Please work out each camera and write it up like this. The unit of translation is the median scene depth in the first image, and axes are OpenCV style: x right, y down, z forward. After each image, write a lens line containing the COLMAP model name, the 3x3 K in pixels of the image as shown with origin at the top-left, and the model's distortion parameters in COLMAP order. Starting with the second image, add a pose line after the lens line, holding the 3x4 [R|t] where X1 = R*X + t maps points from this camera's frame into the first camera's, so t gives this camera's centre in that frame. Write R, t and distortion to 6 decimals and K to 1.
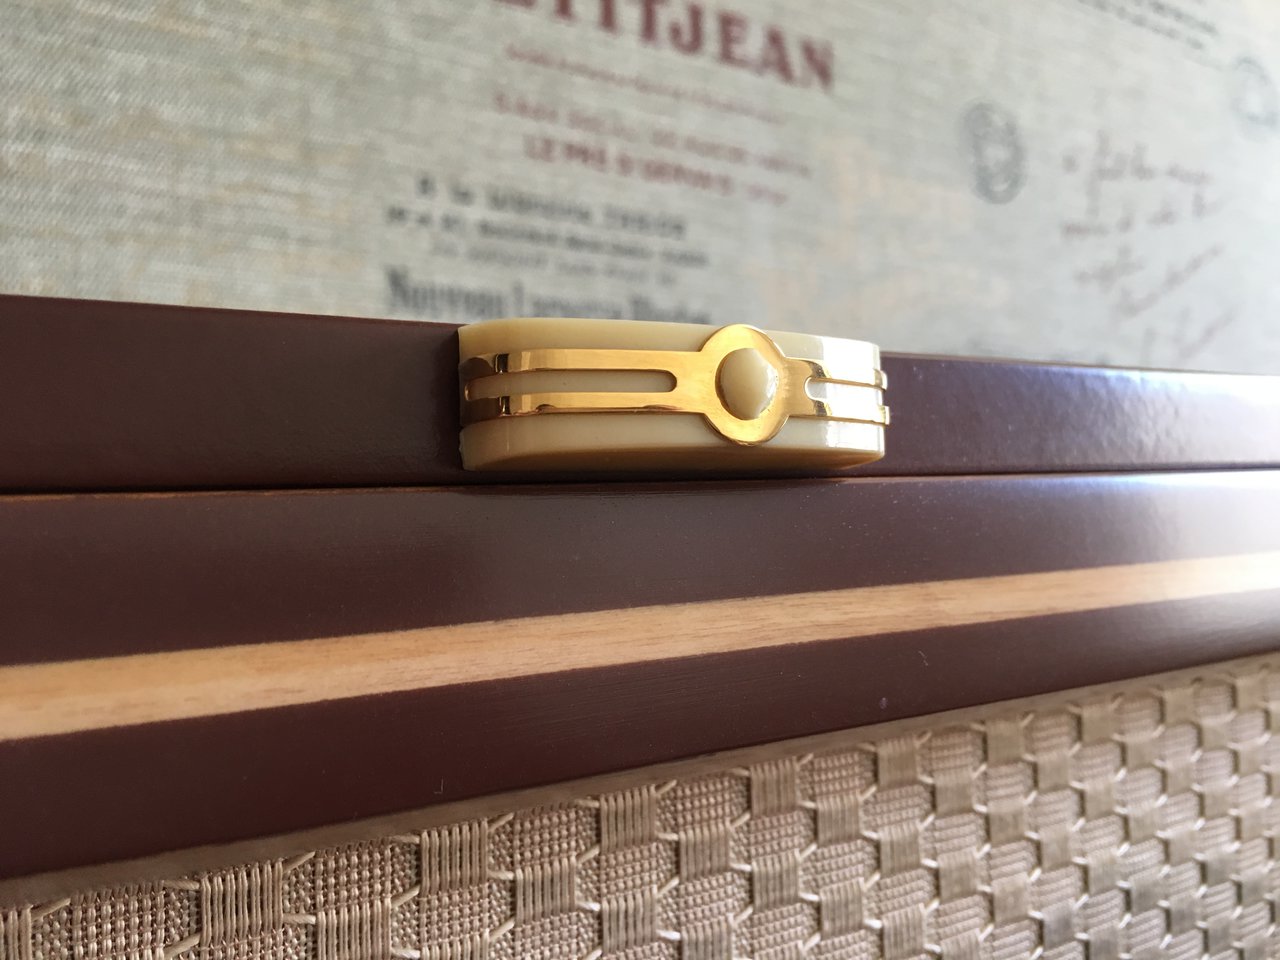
lens RADIAL K [[1106.7, 0, 638.5], [0, 1106.7, 477.4], [0, 0, 1]] dist [0.045191, -0.044322]
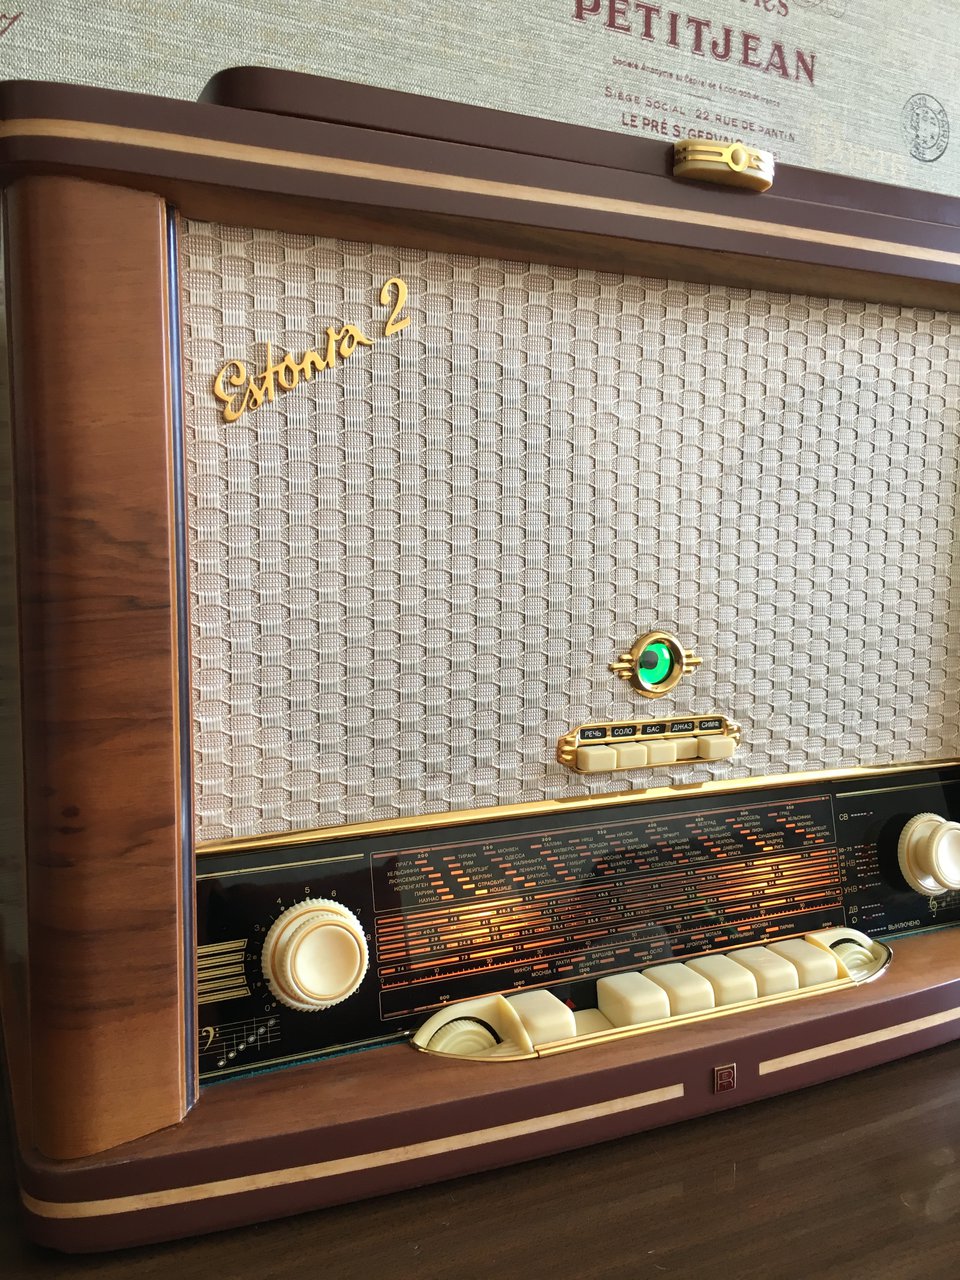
lens RADIAL K [[1106.7, 0, 484.7], [0, 1106.7, 642.5], [0, 0, 1]] dist [0.045191, -0.044322]
pose [[0.990973, 0.058436, -0.120654, -0.052320], [-0.042317, 0.990335, 0.132086, 0.264961], [0.127206, -0.125788, 0.983868, -0.770834]]
